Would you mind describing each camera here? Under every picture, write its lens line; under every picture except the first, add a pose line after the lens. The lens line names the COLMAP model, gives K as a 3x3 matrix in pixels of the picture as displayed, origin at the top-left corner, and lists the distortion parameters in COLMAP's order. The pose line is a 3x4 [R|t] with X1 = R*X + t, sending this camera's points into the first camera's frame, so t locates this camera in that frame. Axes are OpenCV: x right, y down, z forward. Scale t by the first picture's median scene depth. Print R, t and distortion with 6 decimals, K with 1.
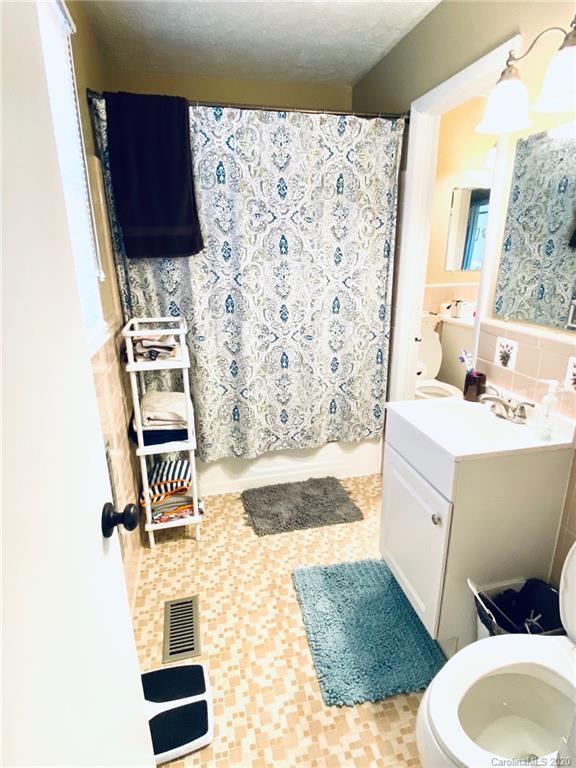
lens RADIAL K [[421.0, 0, 288.4], [0, 421.0, 380.1], [0, 0, 1]] dist [0.070774, -0.066407]
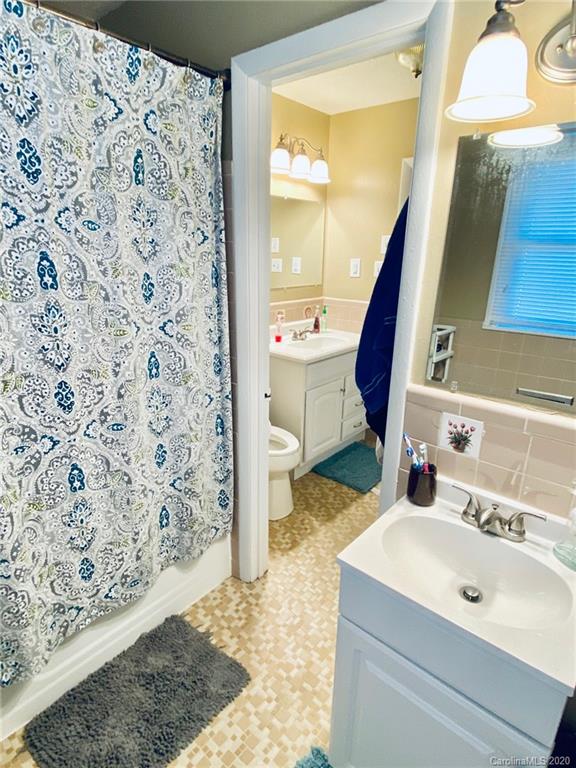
lens RADIAL K [[421.0, 0, 288.4], [0, 421.0, 380.1], [0, 0, 1]] dist [0.070774, -0.066407]
pose [[0.804640, -0.154420, 0.573331, -0.089503], [0.150323, 0.987112, 0.054897, -0.166651], [-0.574419, 0.042013, 0.817482, 0.397995]]
